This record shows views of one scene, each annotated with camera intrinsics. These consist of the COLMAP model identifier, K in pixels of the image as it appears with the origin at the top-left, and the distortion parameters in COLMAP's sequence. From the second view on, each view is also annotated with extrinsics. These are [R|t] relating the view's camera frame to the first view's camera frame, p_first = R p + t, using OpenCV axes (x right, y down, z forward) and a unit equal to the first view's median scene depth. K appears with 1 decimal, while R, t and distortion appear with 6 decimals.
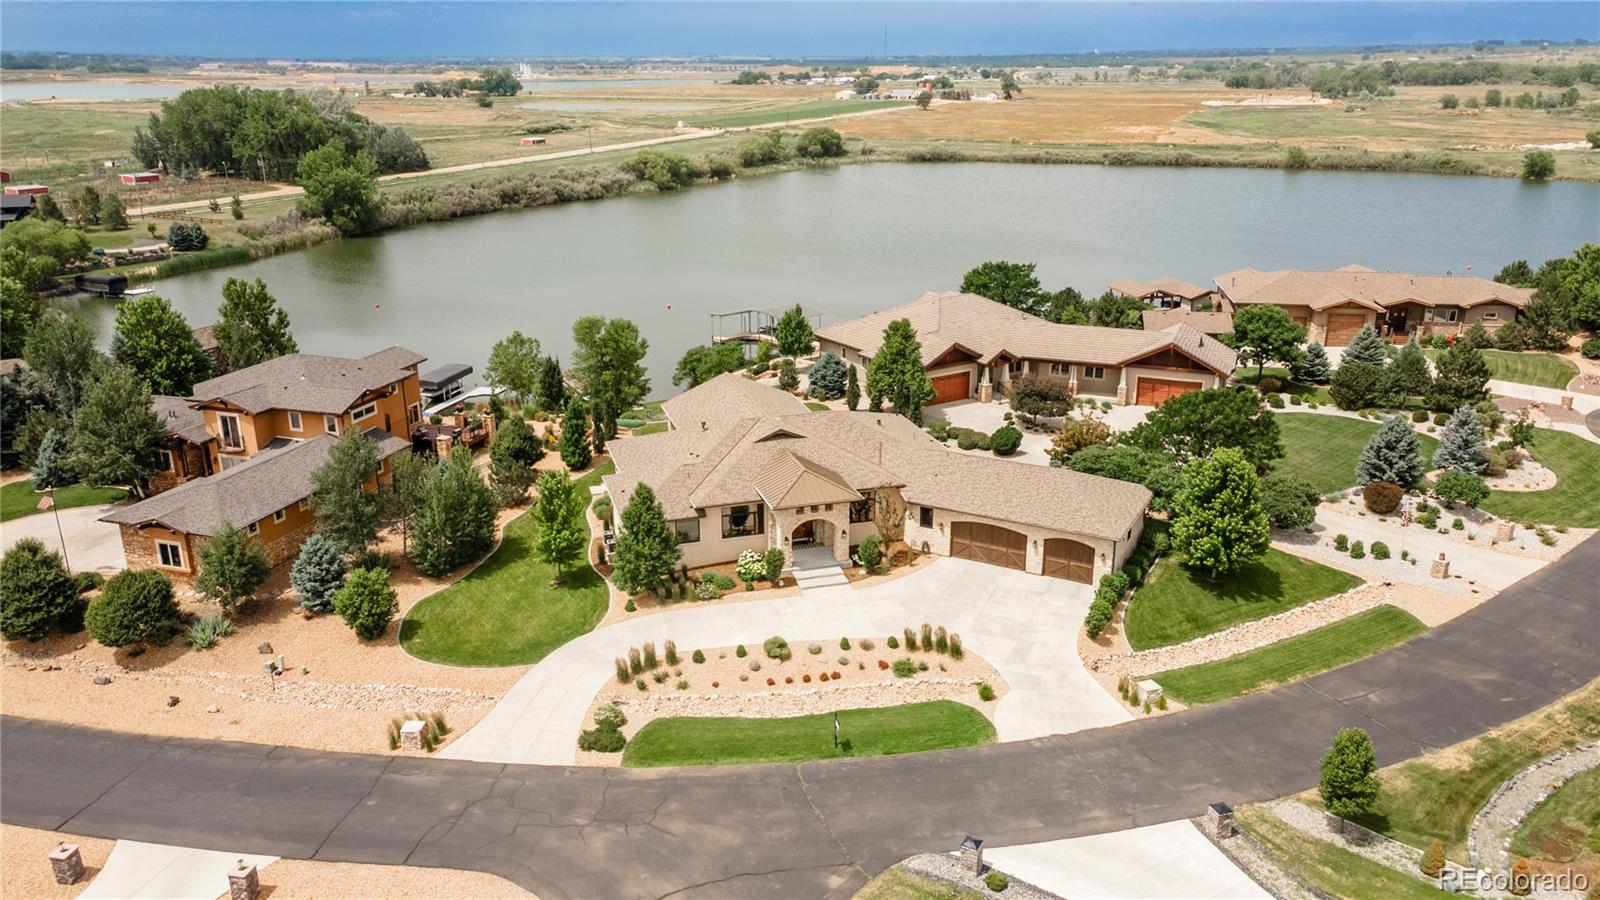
lens RADIAL K [[1191.1, 0, 800.0], [0, 1191.1, 450.0], [0, 0, 1]] dist [0.027378, 0.037546]
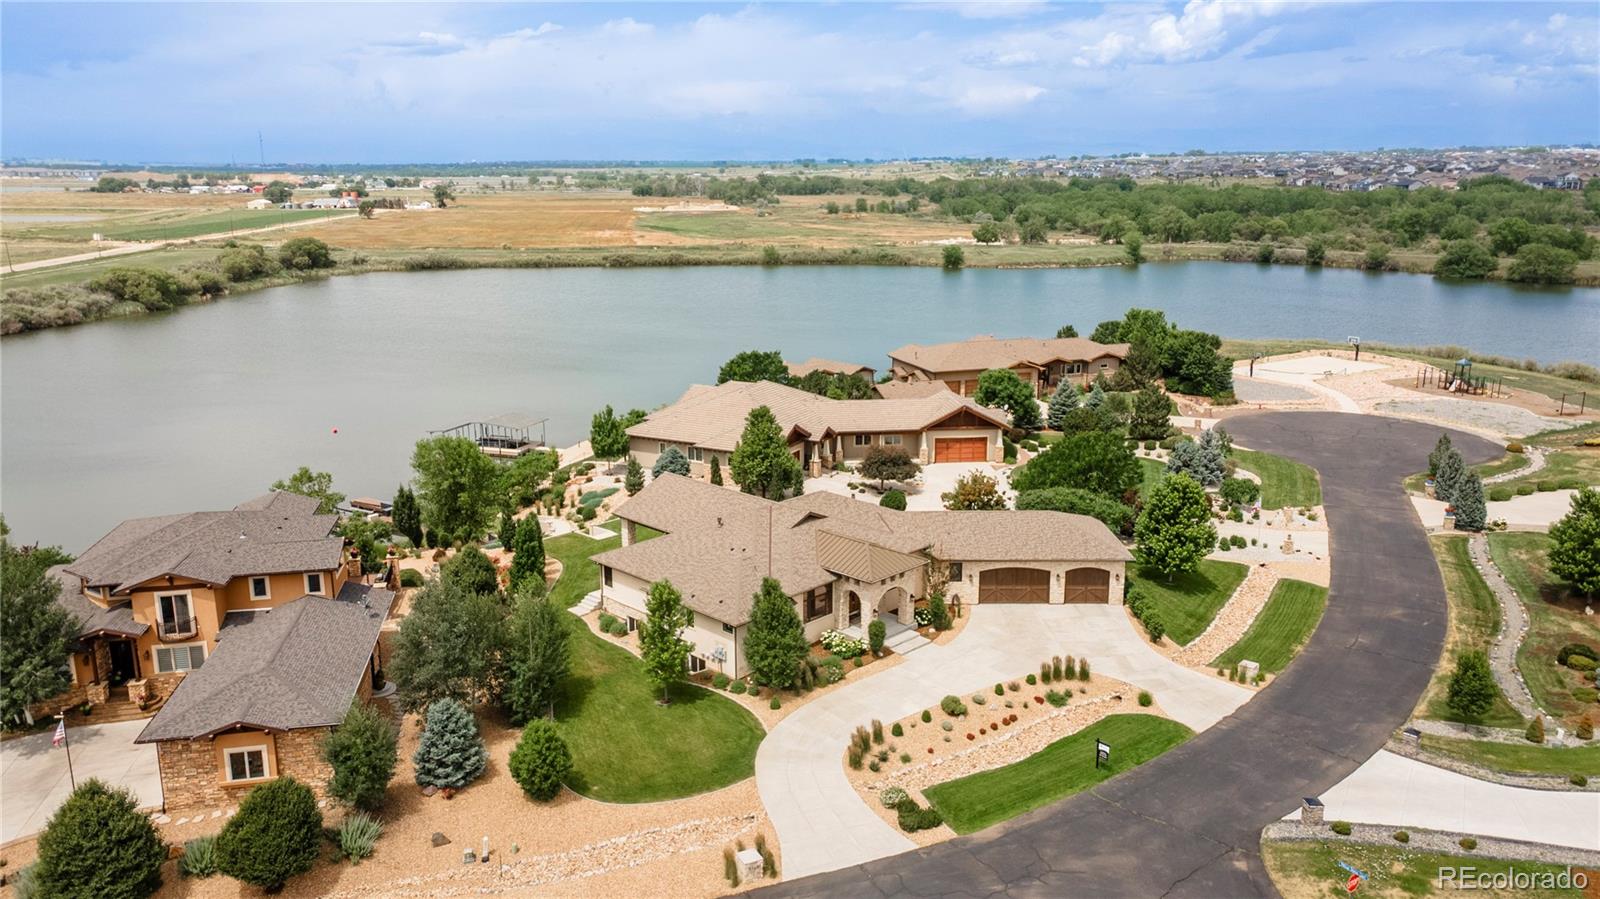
lens RADIAL K [[1191.1, 0, 800.0], [0, 1191.1, 449.5], [0, 0, 1]] dist [0.027378, 0.037546]
pose [[0.871066, -0.111364, 0.478375, -0.130141], [0.151768, 0.987321, -0.046507, -0.006259], [-0.467131, 0.113113, 0.876923, 0.023263]]
